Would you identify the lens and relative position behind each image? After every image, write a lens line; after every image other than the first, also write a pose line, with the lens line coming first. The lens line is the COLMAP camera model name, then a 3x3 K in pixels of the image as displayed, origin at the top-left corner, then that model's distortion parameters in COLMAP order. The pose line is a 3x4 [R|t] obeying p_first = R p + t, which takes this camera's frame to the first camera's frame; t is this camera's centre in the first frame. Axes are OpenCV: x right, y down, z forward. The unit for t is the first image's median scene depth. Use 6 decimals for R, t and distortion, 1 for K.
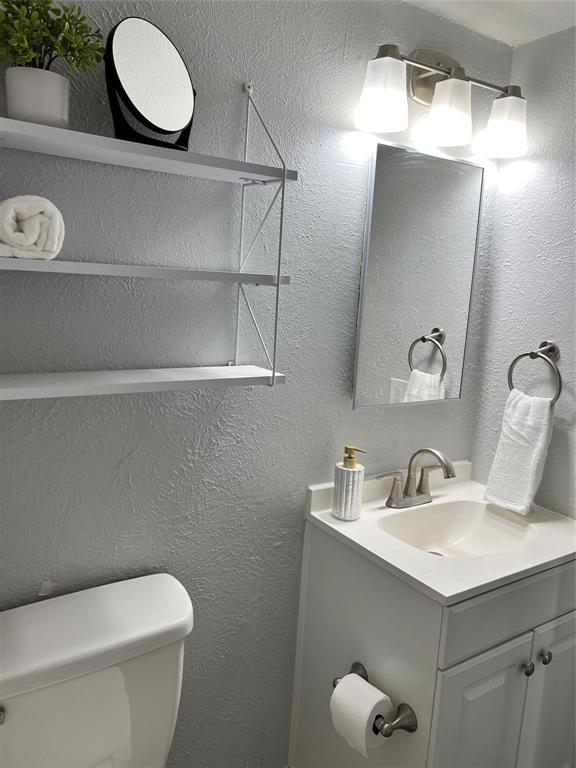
lens RADIAL K [[593.1, 0, 288.0], [0, 593.1, 384.0], [0, 0, 1]] dist [0.061240, -0.006101]
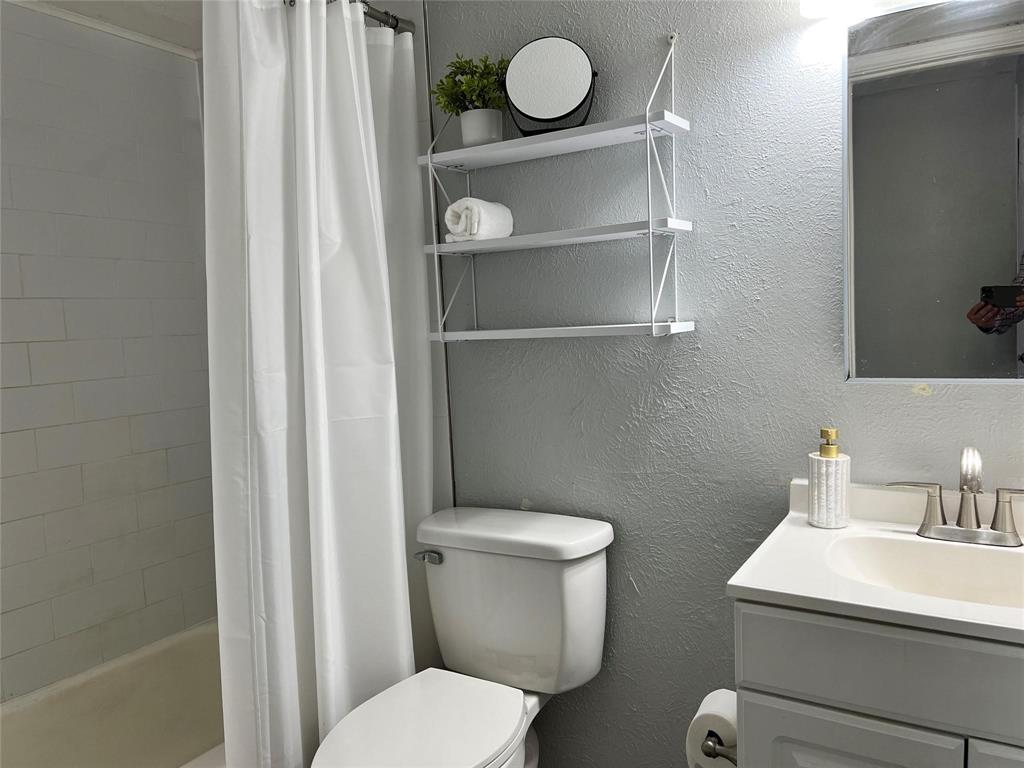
lens RADIAL K [[790.8, 0, 512.0], [0, 790.8, 384.0], [0, 0, 1]] dist [0.061240, -0.006101]
pose [[0.414557, 0.010356, -0.909964, 0.971927], [-0.085783, 0.995927, -0.027746, 0.126024], [0.905971, 0.089562, 0.413757, 0.249781]]
